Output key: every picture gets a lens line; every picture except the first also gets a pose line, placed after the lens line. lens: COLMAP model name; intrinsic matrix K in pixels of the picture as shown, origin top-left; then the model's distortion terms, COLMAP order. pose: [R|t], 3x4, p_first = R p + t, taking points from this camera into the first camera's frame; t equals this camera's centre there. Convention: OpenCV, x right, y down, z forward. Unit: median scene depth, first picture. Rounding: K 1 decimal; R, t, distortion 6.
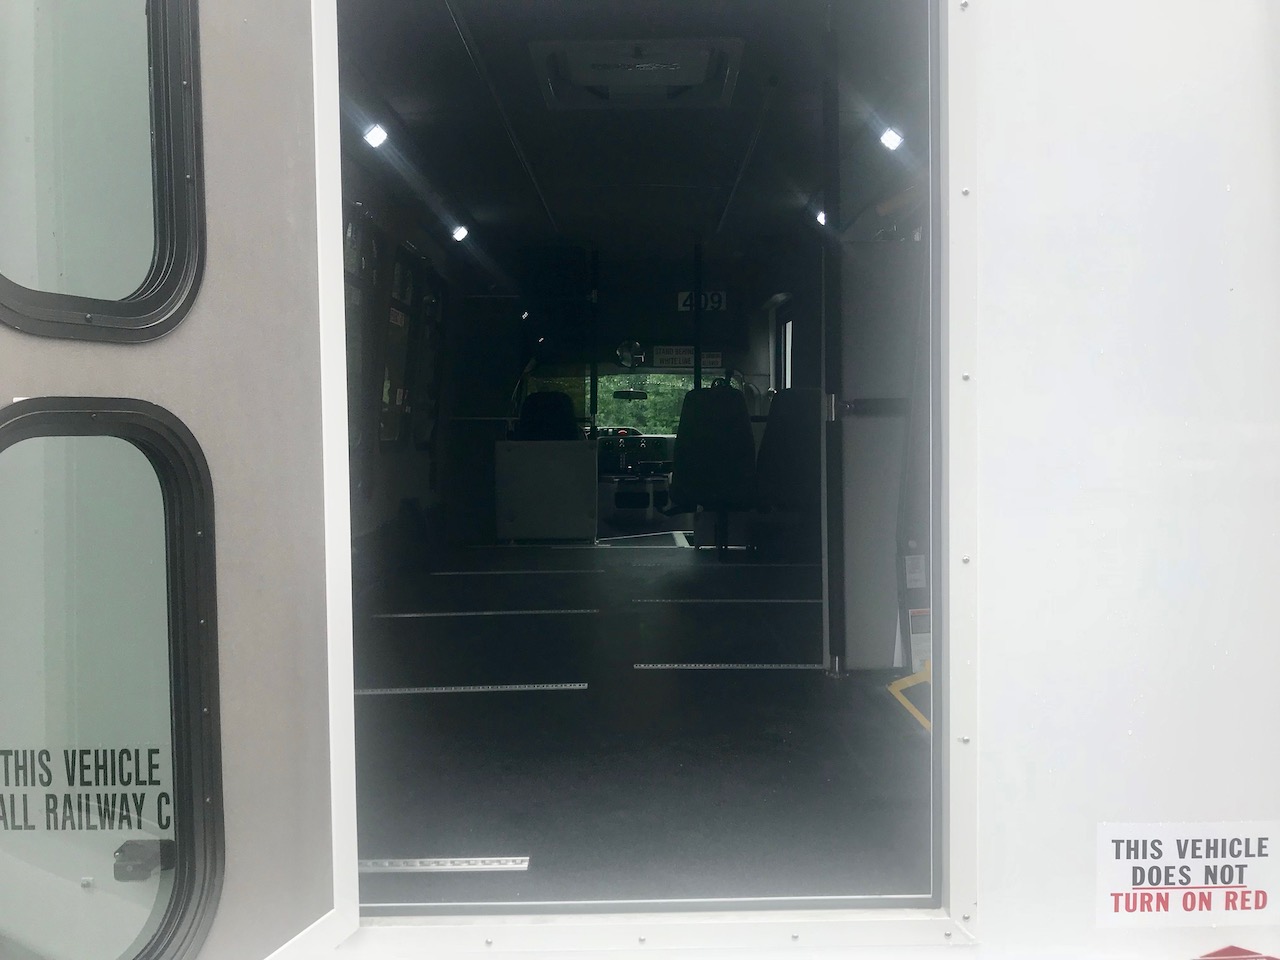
lens RADIAL K [[1053.8, 0, 640.0], [0, 1053.8, 480.0], [0, 0, 1]] dist [0.089231, -0.123642]
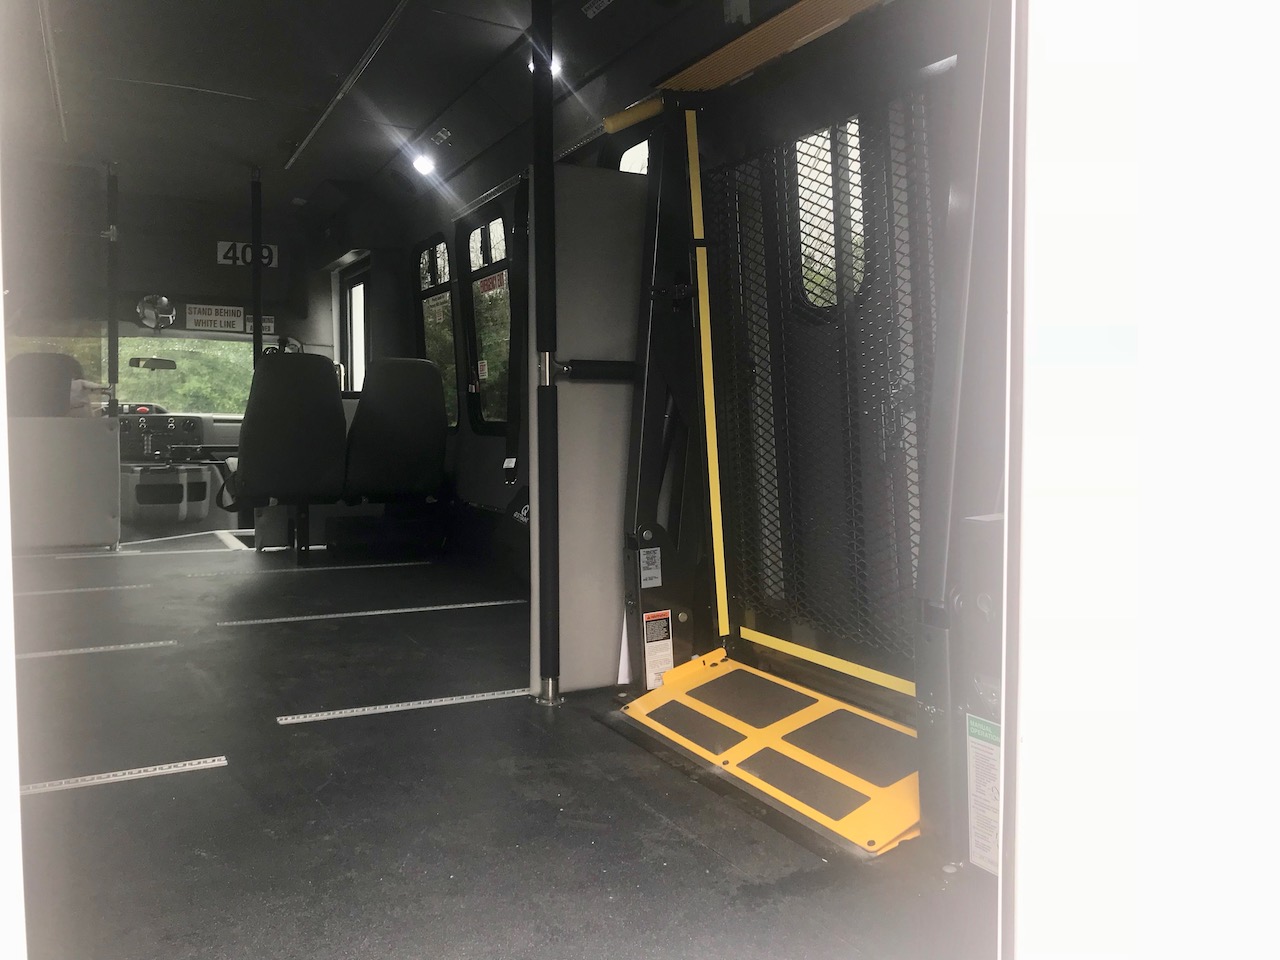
lens RADIAL K [[1065.5, 0, 643.0], [0, 1065.5, 455.9], [0, 0, 1]] dist [0.161792, -0.378105]
pose [[0.893245, -0.001937, 0.449566, -0.050372], [0.008320, 0.999891, -0.012223, 0.003461], [-0.449493, 0.014658, 0.893164, 0.101413]]
